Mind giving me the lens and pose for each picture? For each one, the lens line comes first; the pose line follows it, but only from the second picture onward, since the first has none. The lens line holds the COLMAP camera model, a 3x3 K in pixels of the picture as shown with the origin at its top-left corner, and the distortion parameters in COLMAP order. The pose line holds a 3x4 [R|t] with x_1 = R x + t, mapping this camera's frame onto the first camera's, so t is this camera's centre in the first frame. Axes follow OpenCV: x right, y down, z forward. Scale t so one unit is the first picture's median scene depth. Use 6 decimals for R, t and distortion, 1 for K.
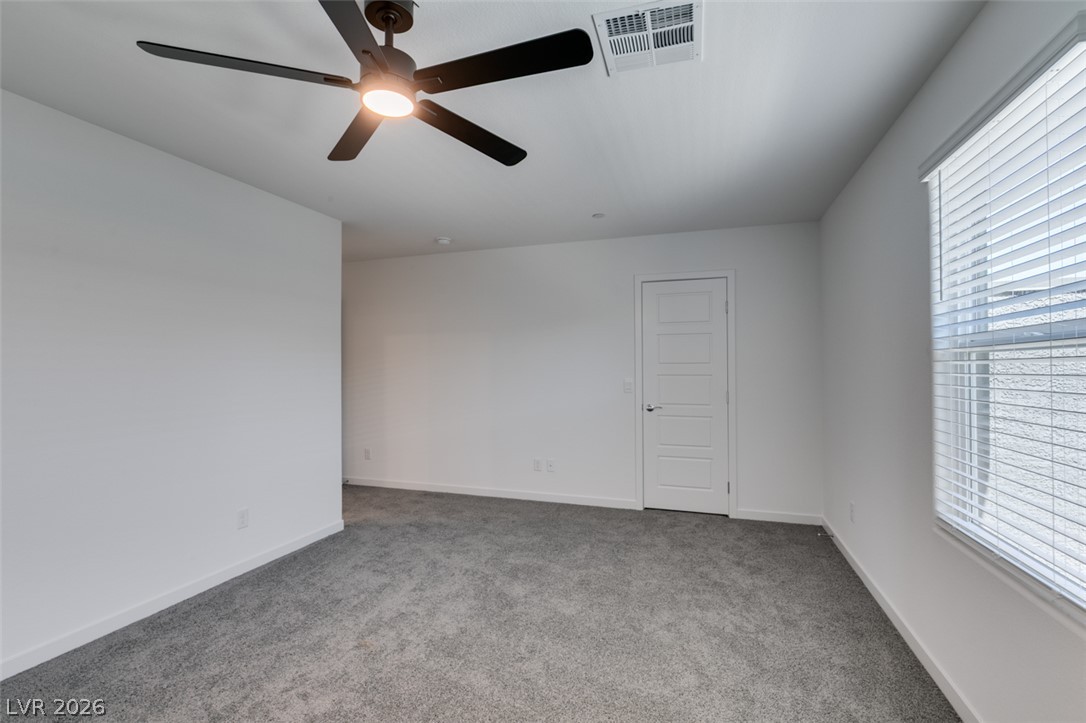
lens RADIAL K [[485.7, 0, 541.9], [0, 485.7, 366.2], [0, 0, 1]] dist [0.001467, -0.001802]
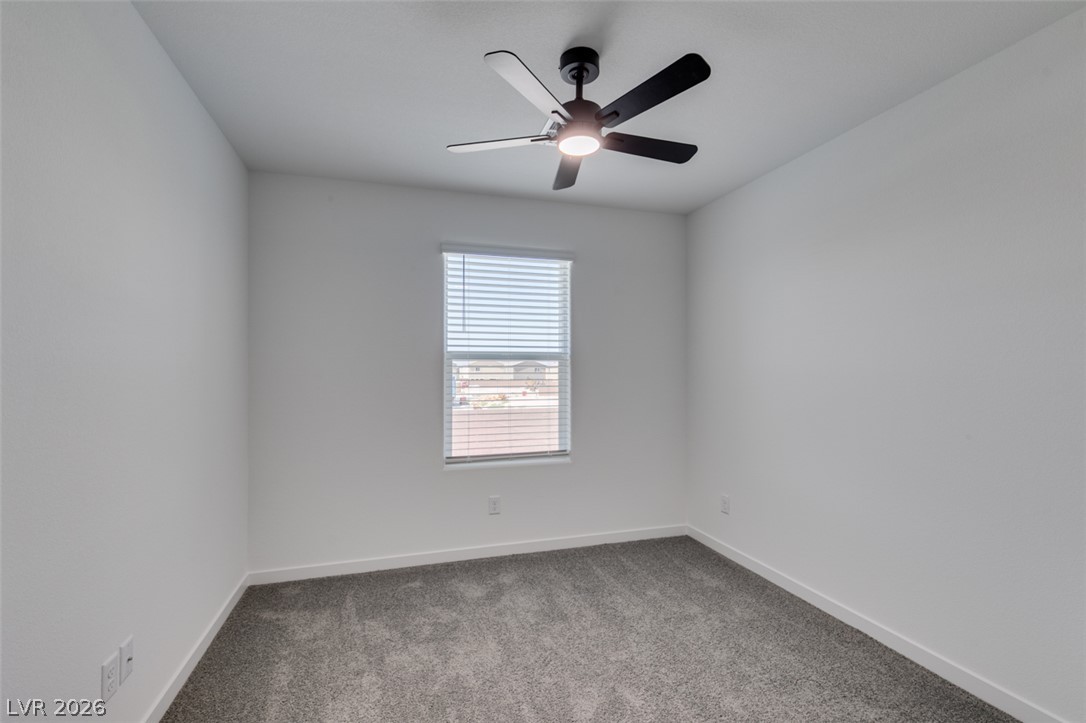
lens RADIAL K [[485.7, 0, 541.9], [0, 485.7, 366.2], [0, 0, 1]] dist [0.001467, -0.001802]
pose [[-0.589185, 0.012775, 0.807898, -0.364905], [0.001309, 0.999889, -0.014856, 0.007070], [-0.807997, -0.007696, -0.589136, 0.890893]]
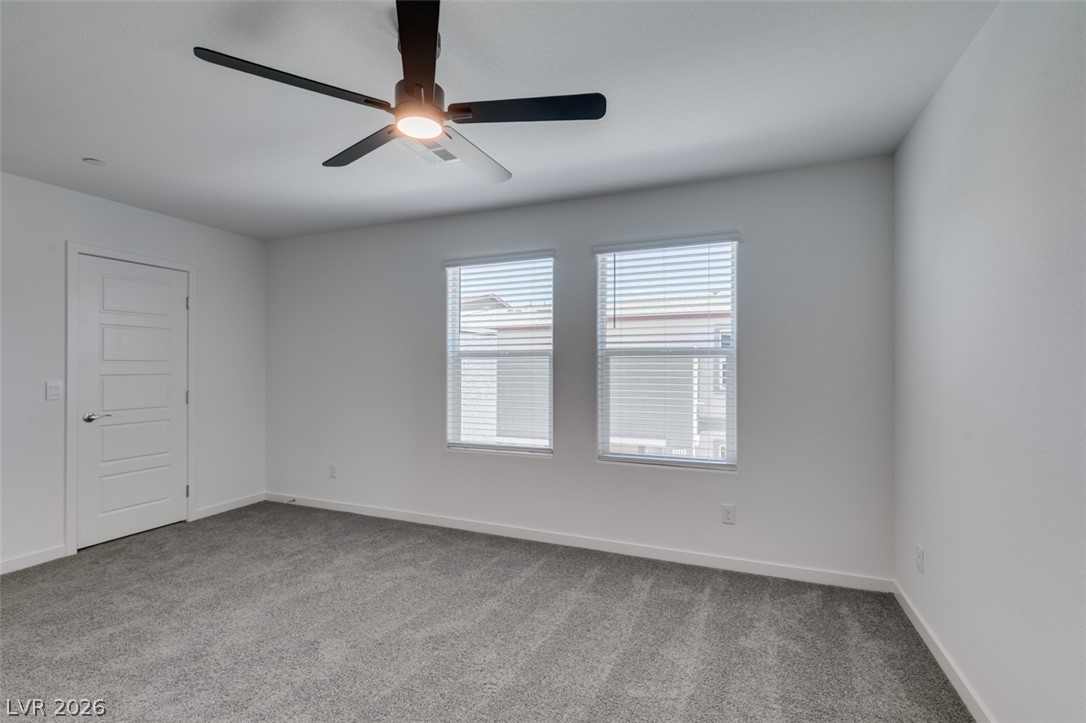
lens RADIAL K [[485.7, 0, 541.9], [0, 485.7, 366.2], [0, 0, 1]] dist [0.001467, -0.001802]
pose [[0.066719, 0.007277, 0.997745, -0.578254], [-0.005095, 0.999963, -0.006952, 0.007005], [-0.997759, -0.004619, 0.066753, 0.259936]]
